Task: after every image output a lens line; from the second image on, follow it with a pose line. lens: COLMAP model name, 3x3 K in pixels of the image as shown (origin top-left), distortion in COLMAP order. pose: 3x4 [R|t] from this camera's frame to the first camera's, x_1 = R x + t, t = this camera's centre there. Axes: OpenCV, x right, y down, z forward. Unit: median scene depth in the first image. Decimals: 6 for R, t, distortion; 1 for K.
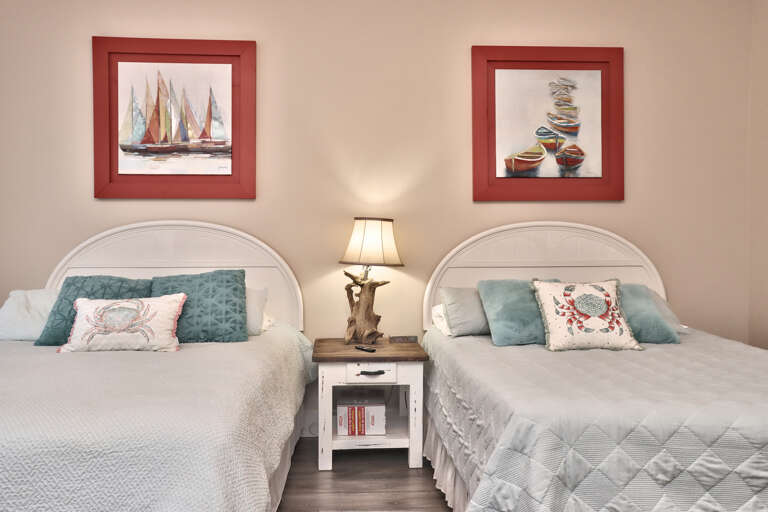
lens RADIAL K [[599.1, 0, 361.1], [0, 599.1, 237.0], [0, 0, 1]] dist [-0.009492, 0.045914]
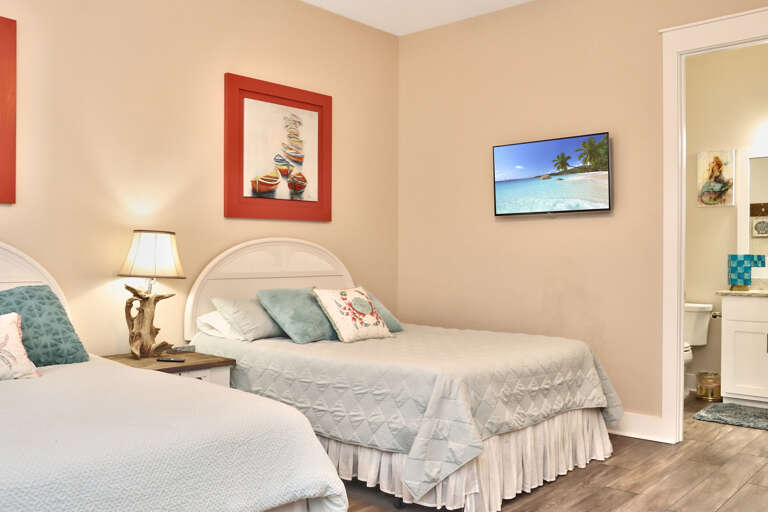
lens RADIAL K [[631.4, 0, 383.8], [0, 631.4, 251.7], [0, 0, 1]] dist [-0.096571, 0.092037]
pose [[0.736841, 0.010224, 0.675989, -0.402527], [-0.014456, 0.999895, 0.000634, -0.002972], [-0.675911, -0.010240, 0.736912, -0.020779]]
